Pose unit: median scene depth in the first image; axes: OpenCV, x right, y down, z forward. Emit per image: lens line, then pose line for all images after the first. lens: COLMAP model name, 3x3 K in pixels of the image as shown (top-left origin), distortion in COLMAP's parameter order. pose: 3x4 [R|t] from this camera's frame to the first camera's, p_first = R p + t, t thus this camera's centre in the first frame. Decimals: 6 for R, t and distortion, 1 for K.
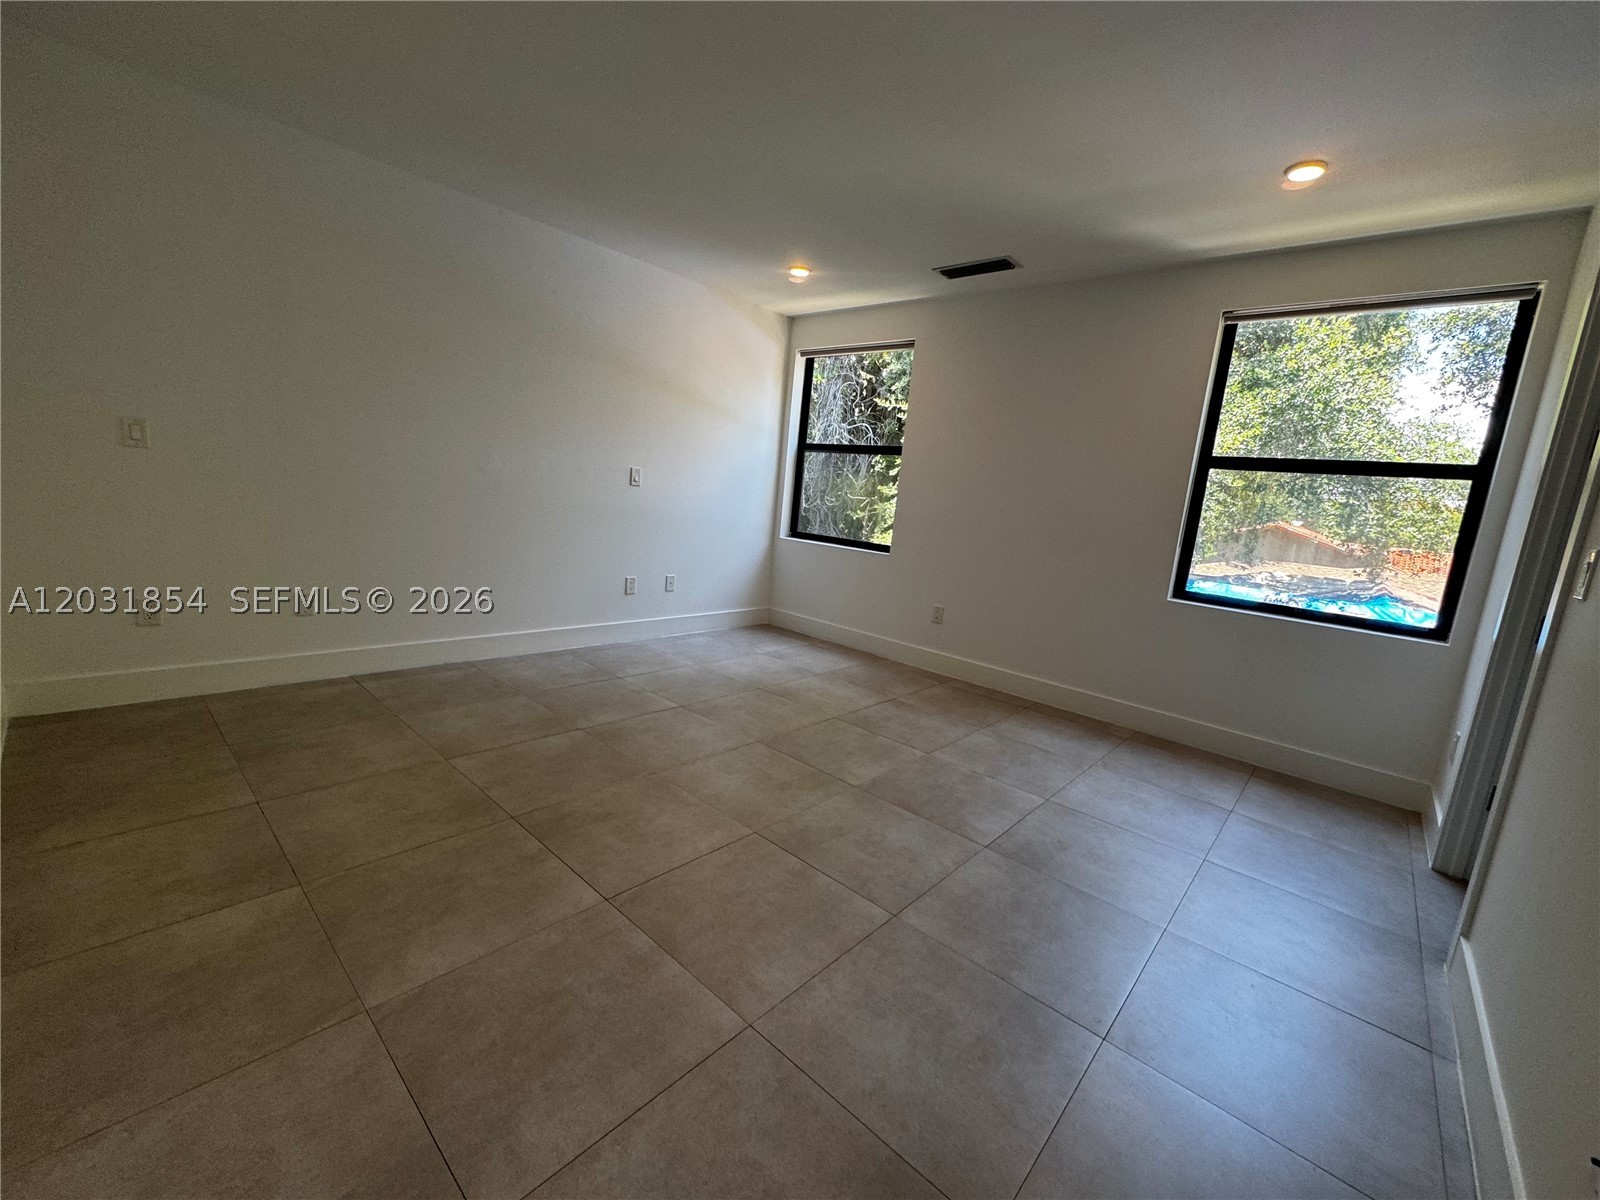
lens RADIAL K [[639.7, 0, 805.9], [0, 639.7, 596.8], [0, 0, 1]] dist [-0.000959, -0.000113]
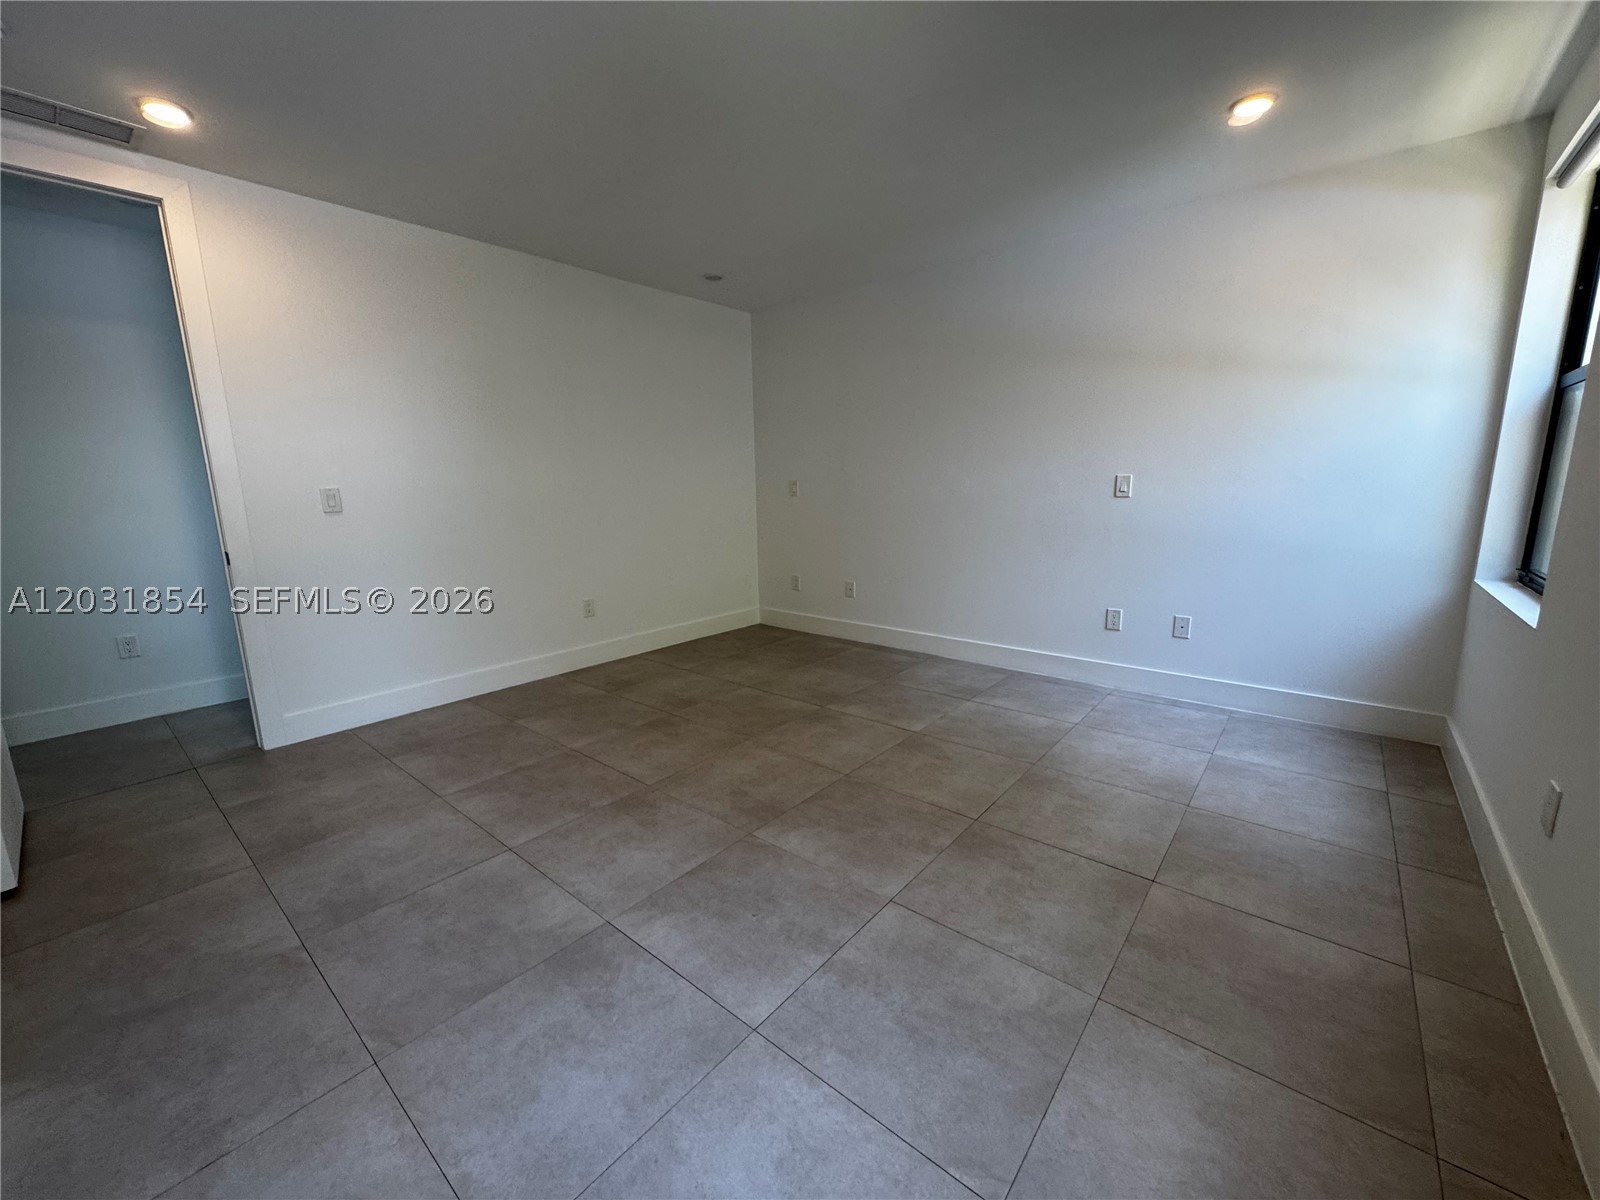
lens RADIAL K [[639.7, 0, 805.9], [0, 639.7, 596.8], [0, 0, 1]] dist [-0.000959, -0.000113]
pose [[0.042796, 0.087494, -0.995245, 0.668316], [-0.146233, 0.985978, 0.080391, -0.070081], [0.988324, 0.142097, 0.054991, 0.726251]]
